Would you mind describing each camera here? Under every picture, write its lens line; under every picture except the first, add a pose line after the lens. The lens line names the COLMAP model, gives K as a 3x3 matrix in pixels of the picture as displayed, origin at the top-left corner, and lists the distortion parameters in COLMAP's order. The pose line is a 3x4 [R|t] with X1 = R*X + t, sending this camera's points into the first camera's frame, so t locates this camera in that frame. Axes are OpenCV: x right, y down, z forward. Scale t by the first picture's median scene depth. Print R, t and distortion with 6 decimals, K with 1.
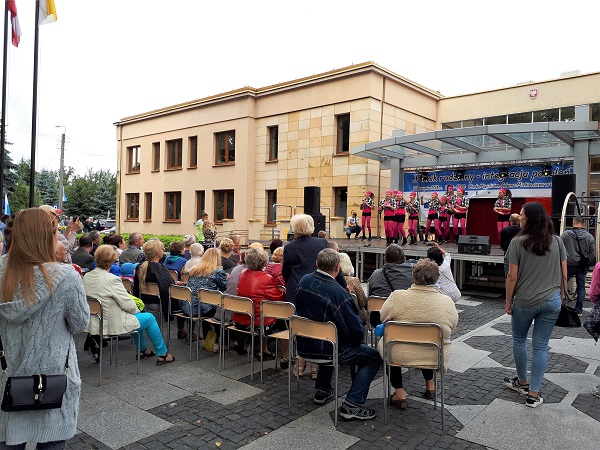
lens RADIAL K [[466.6, 0, 300.0], [0, 466.6, 225.0], [0, 0, 1]] dist [0.109848, -0.196647]
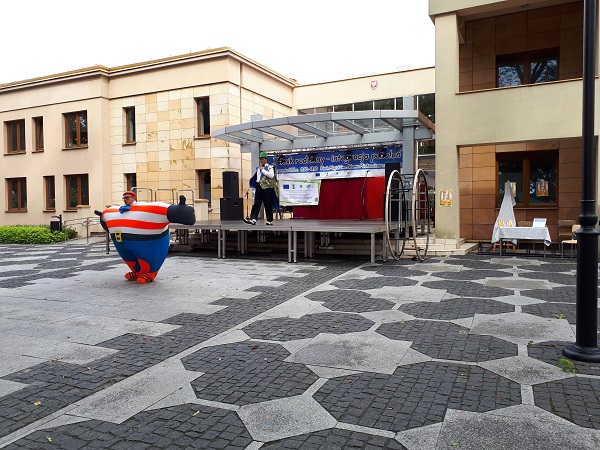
lens RADIAL K [[466.6, 0, 300.0], [0, 466.6, 225.0], [0, 0, 1]] dist [0.109848, -0.196647]
pose [[0.962349, -0.043871, 0.268254, 0.009883], [0.035417, 0.998714, 0.036274, 0.008258], [-0.269500, -0.025408, 0.962665, -0.036976]]
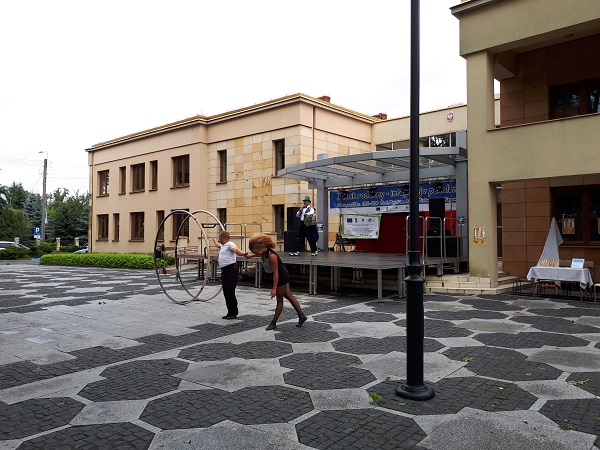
lens RADIAL K [[466.6, 0, 300.0], [0, 466.6, 225.0], [0, 0, 1]] dist [0.109848, -0.196647]
pose [[0.999682, -0.024994, 0.003270, 0.129869], [0.025087, 0.999163, -0.032323, 0.002825], [-0.002459, 0.032395, 0.999472, -0.100502]]
